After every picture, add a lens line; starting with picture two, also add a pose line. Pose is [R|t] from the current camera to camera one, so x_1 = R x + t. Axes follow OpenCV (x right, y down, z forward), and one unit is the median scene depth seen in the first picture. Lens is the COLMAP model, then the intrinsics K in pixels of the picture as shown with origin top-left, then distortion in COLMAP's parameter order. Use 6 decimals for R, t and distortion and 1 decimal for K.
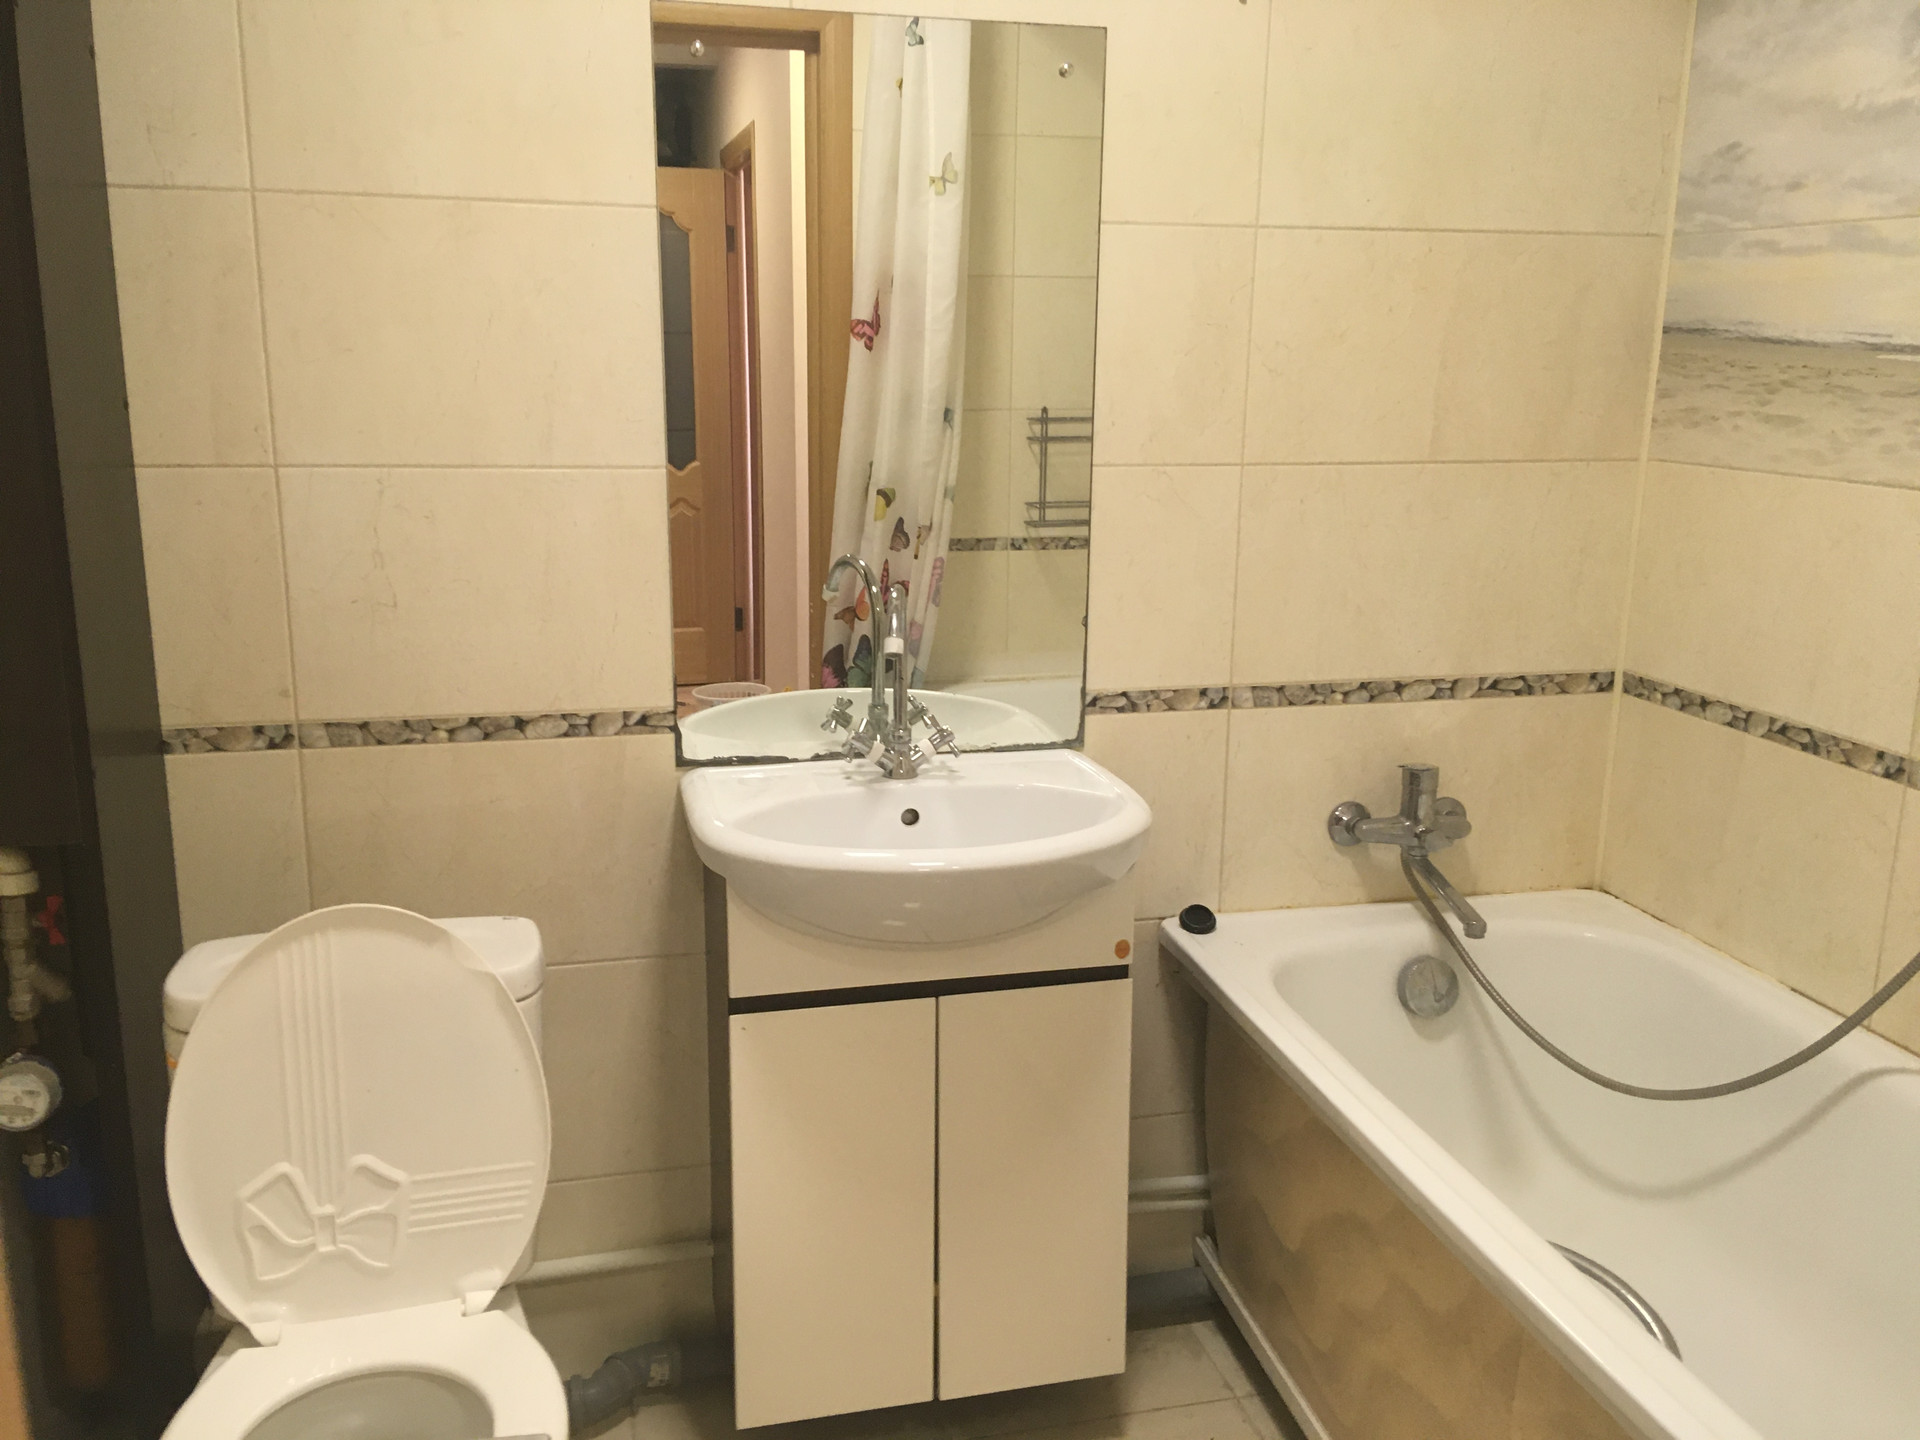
lens RADIAL K [[1633.4, 0, 945.5], [0, 1633.4, 719.6], [0, 0, 1]] dist [0.112277, -0.170925]
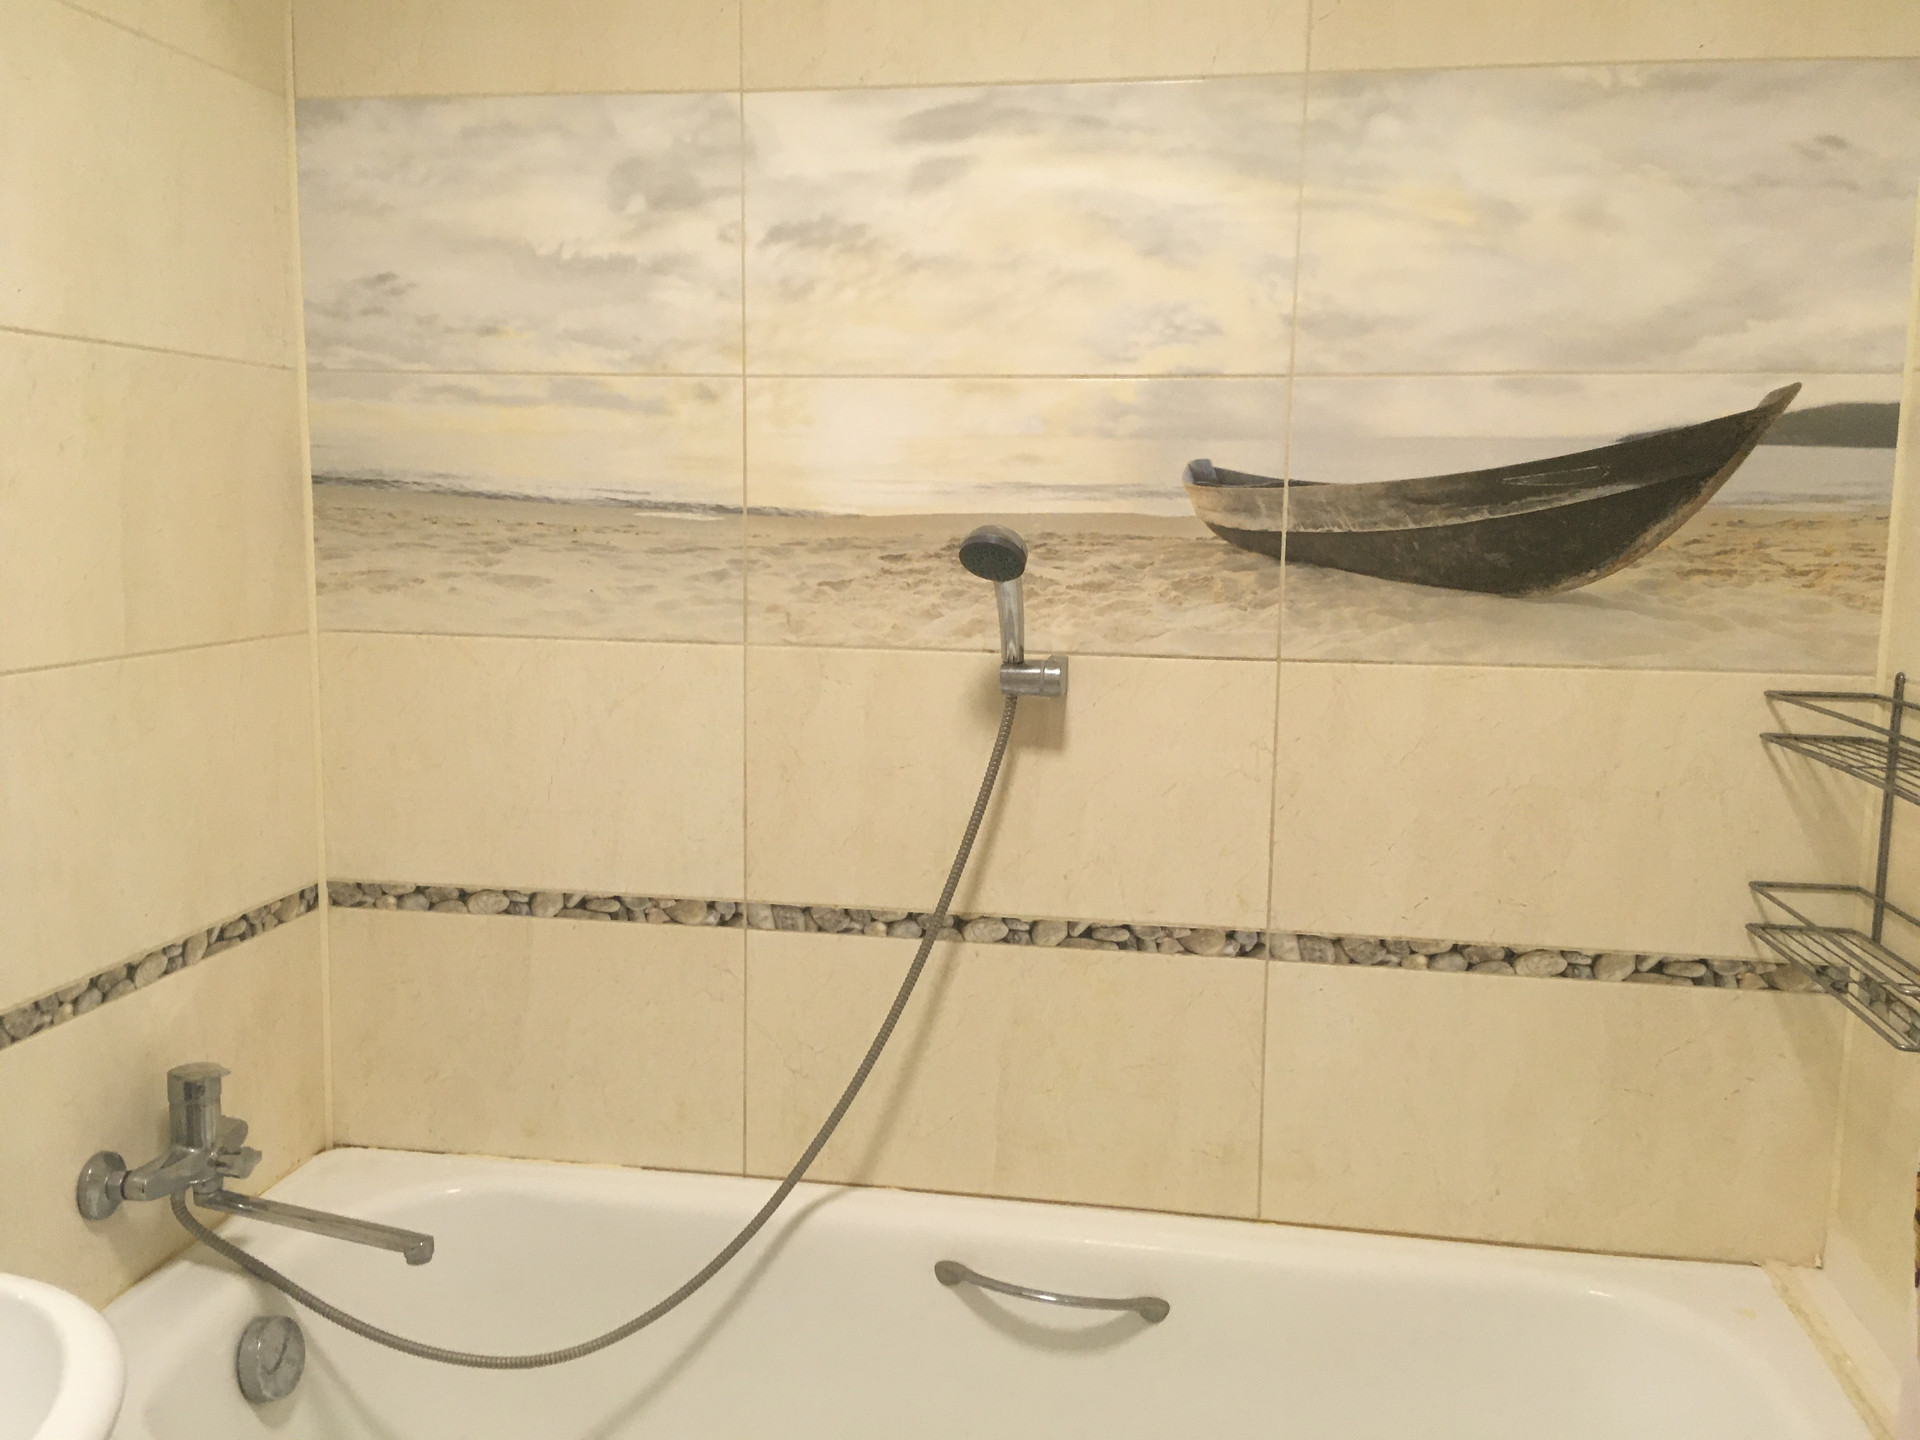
lens RADIAL K [[1633.4, 0, 940.2], [0, 1633.4, 716.8], [0, 0, 1]] dist [0.112277, -0.170925]
pose [[0.383109, -0.127560, 0.914853, -0.246680], [0.195566, 0.979168, 0.054632, -0.104821], [-0.902763, 0.157984, 0.400074, 0.412611]]
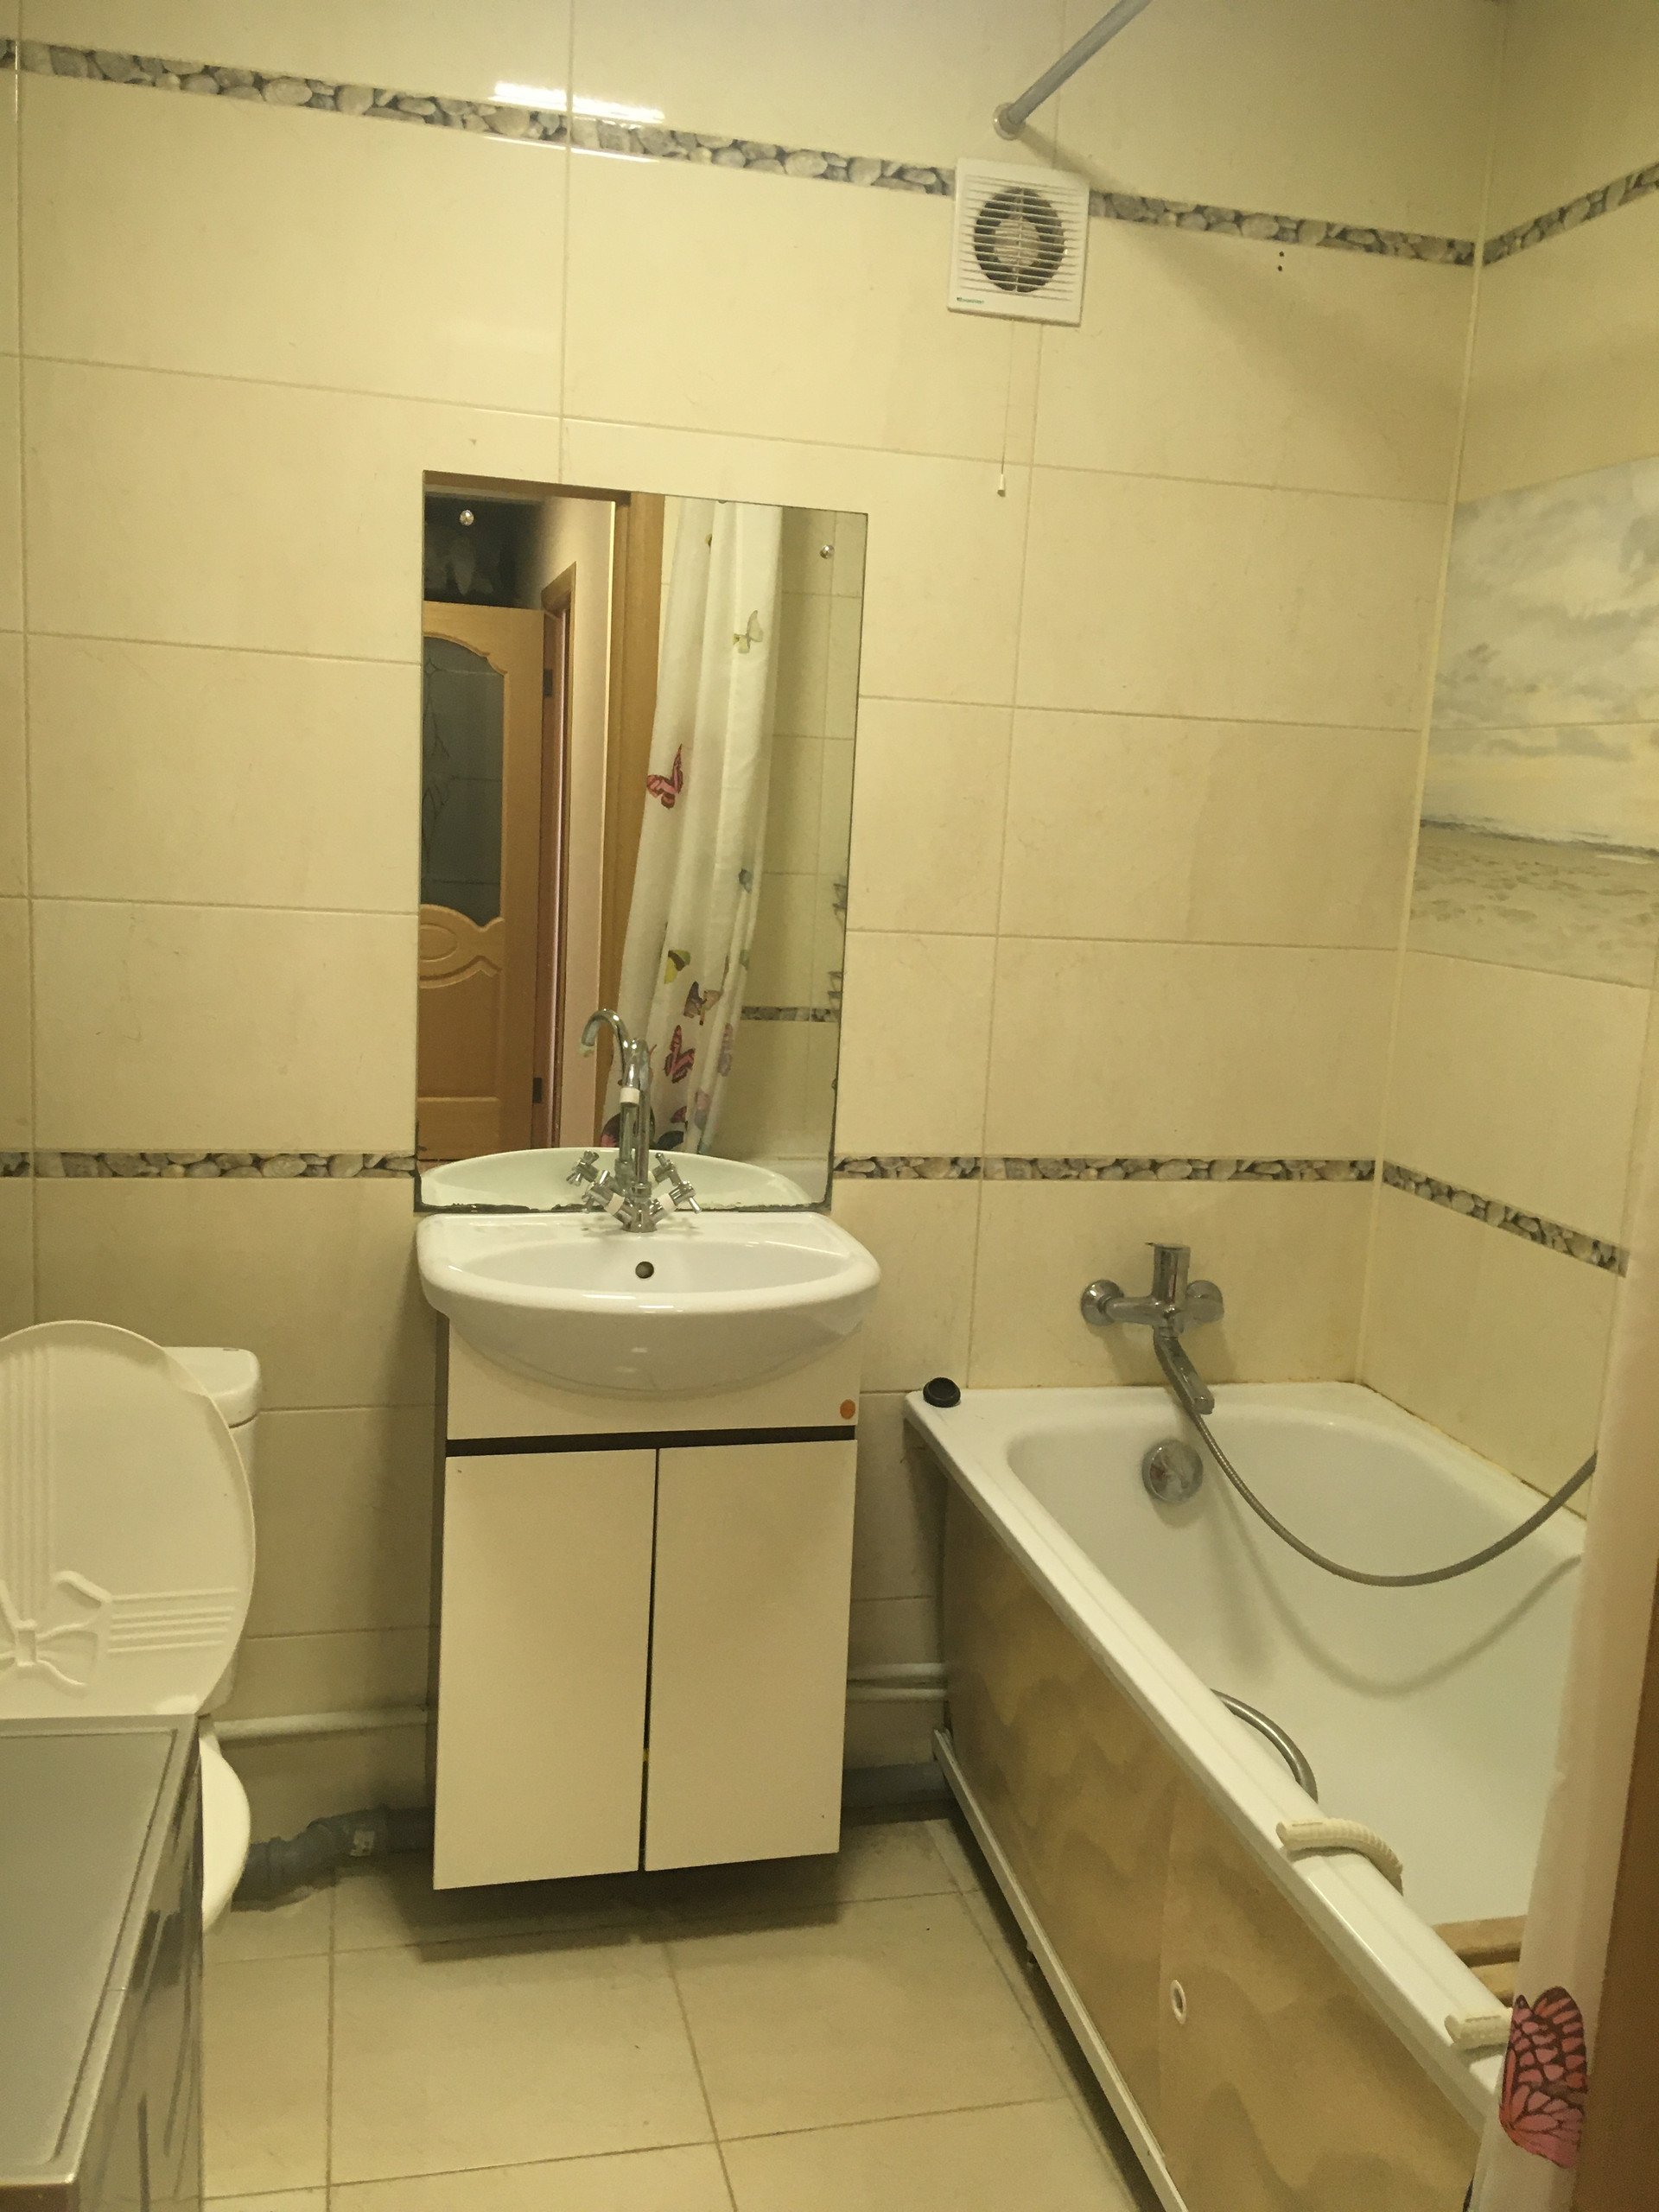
lens RADIAL K [[1881.8, 0, 813.4], [0, 1881.8, 1093.9], [0, 0, 1]] dist [0.112277, -0.170925]
pose [[0.999164, 0.040538, 0.005284, 0.067072], [-0.040058, 0.996641, -0.071426, 0.028714], [-0.008161, 0.071155, 0.997432, -0.147174]]
